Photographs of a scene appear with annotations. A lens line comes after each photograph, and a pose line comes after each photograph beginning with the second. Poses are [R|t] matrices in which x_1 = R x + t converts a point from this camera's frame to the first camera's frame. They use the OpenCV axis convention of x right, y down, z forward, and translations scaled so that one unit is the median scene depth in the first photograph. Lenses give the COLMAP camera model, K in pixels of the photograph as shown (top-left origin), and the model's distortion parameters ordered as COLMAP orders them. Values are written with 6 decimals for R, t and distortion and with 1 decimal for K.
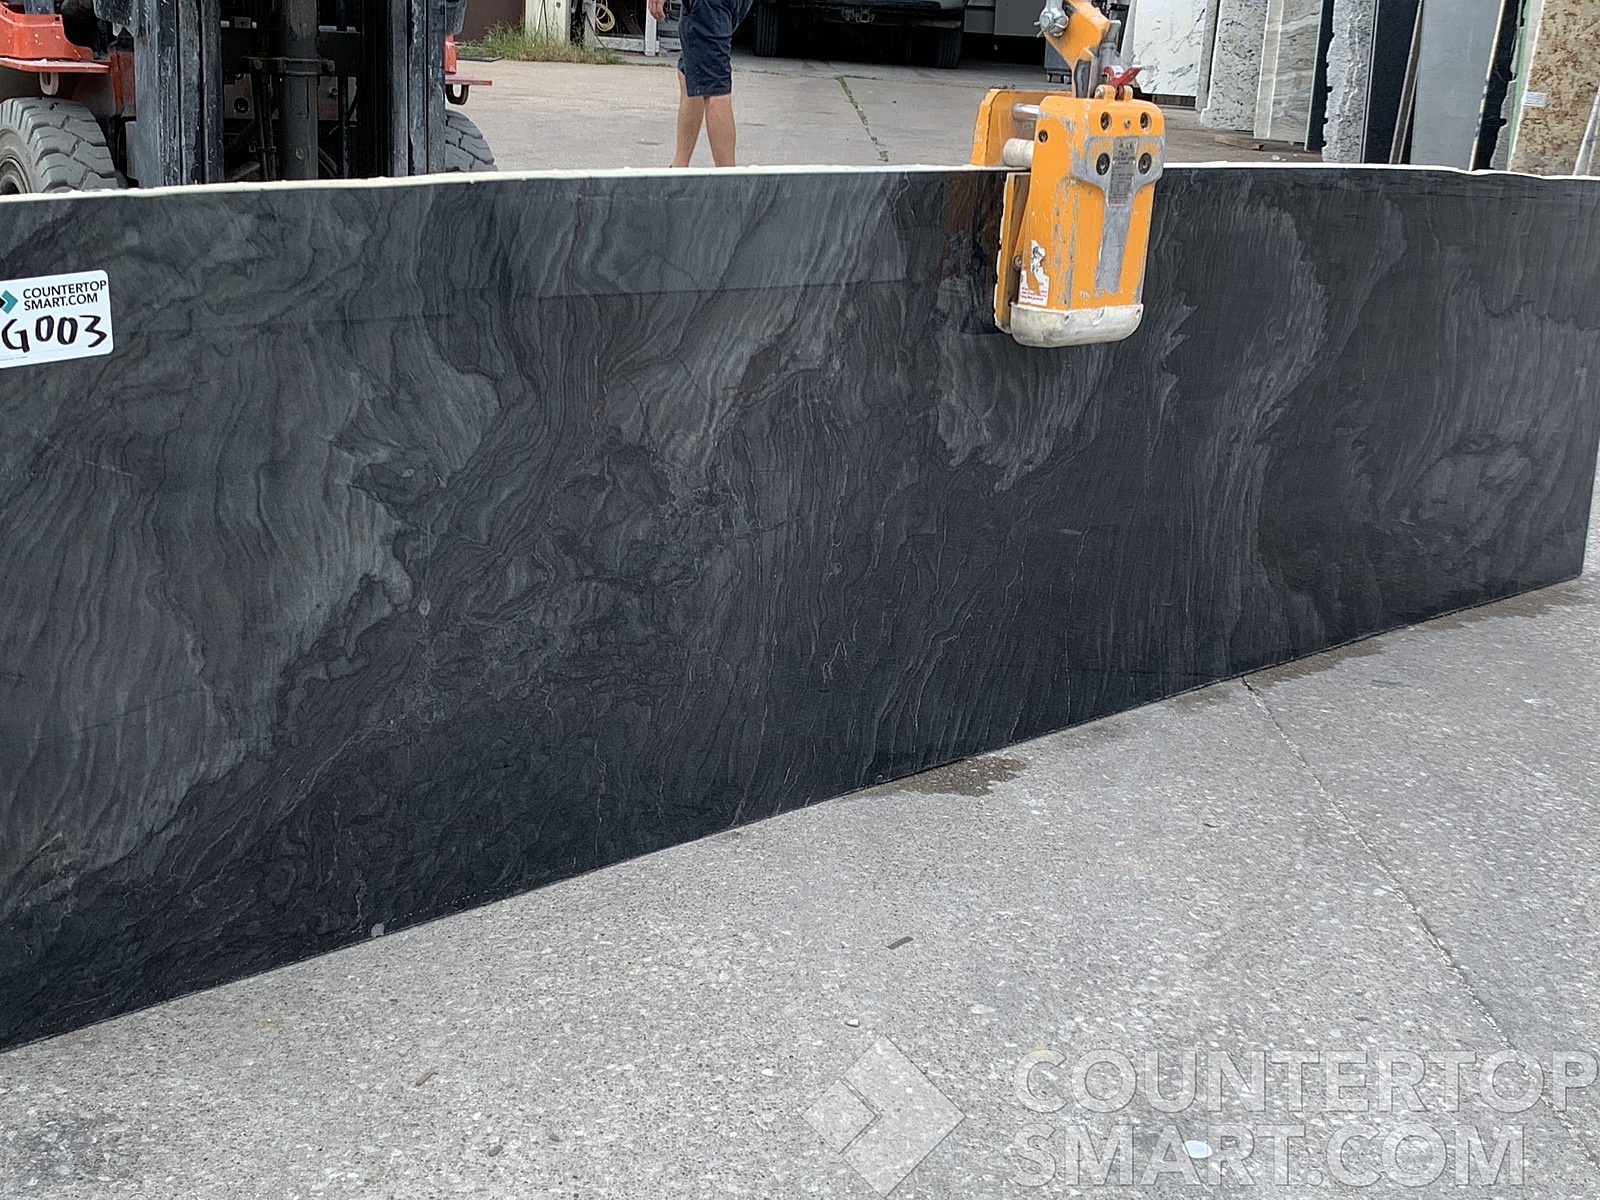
lens RADIAL K [[2239.6, 0, 800.0], [0, 2239.6, 600.0], [0, 0, 1]] dist [0.263954, -1.238513]
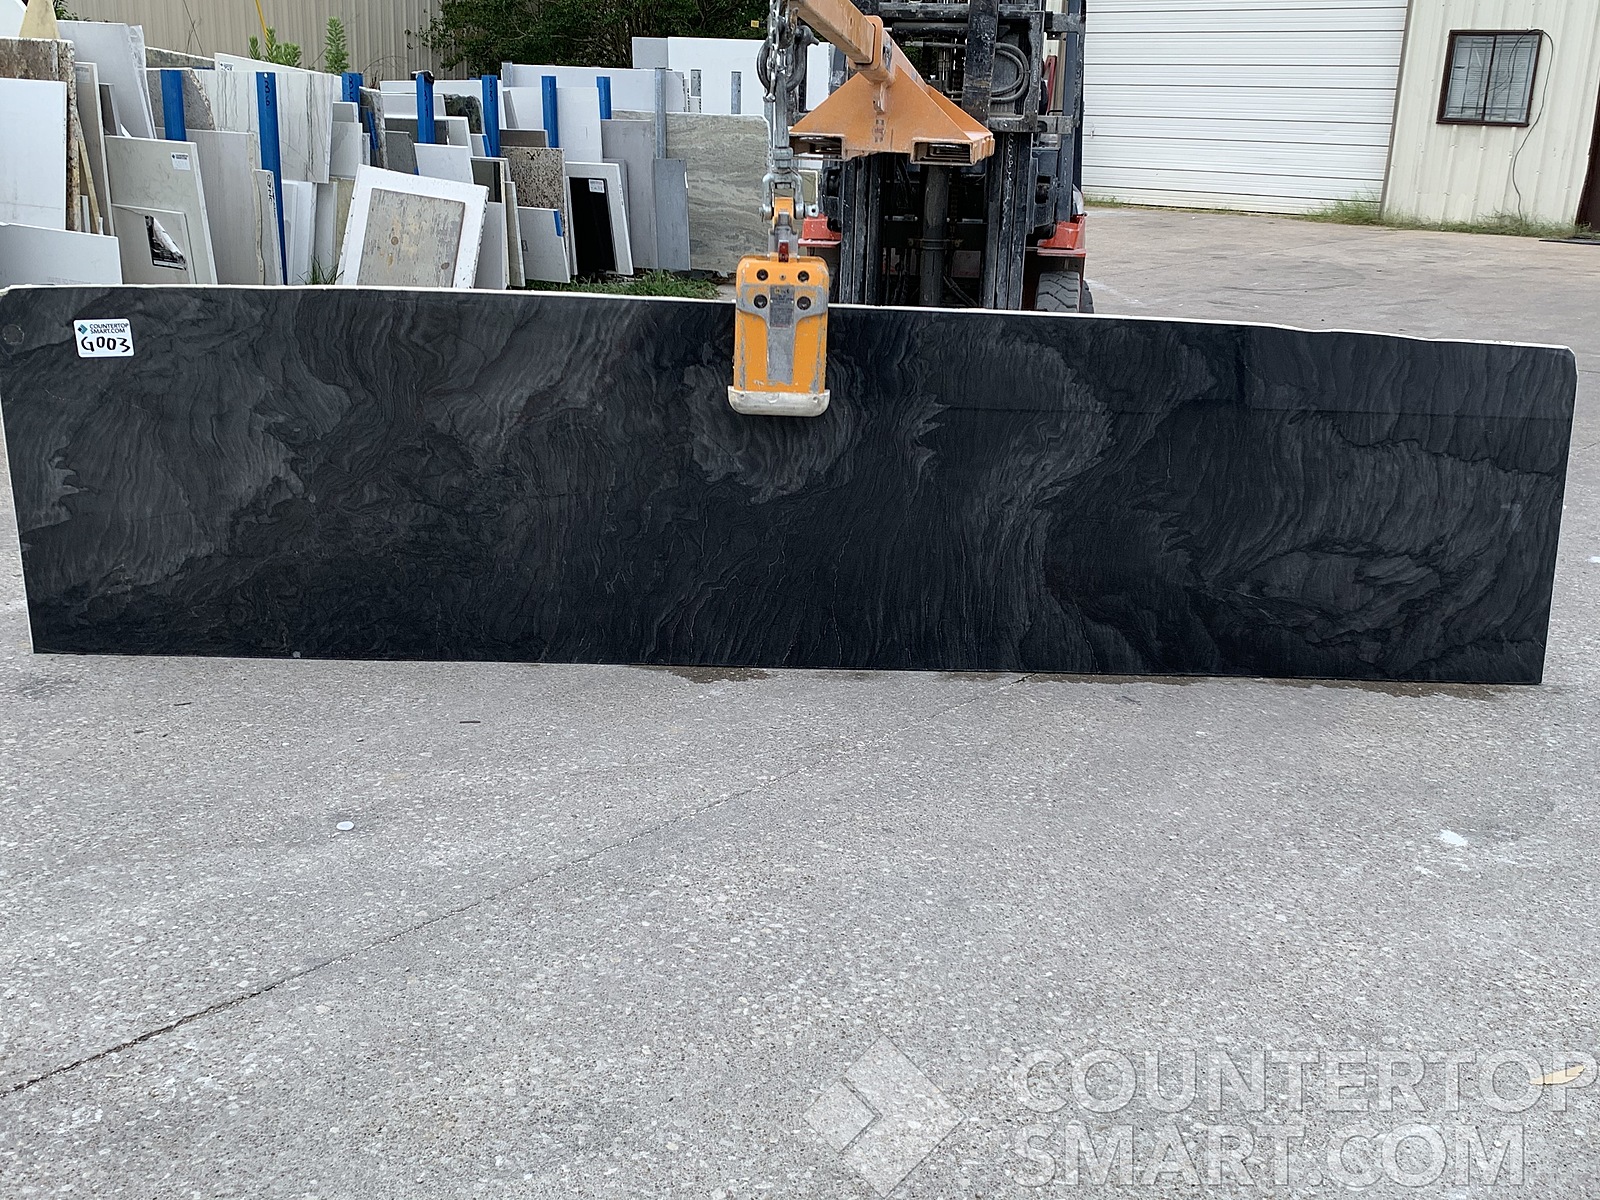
lens RADIAL K [[1534.3, 0, 795.7], [0, 1534.3, 588.6], [0, 0, 1]] dist [0.184778, -0.571479]
pose [[0.720705, 0.160299, -0.674454, 1.027639], [-0.171715, 0.983859, 0.050345, -0.057795], [0.671638, 0.079530, 0.736598, 0.254216]]
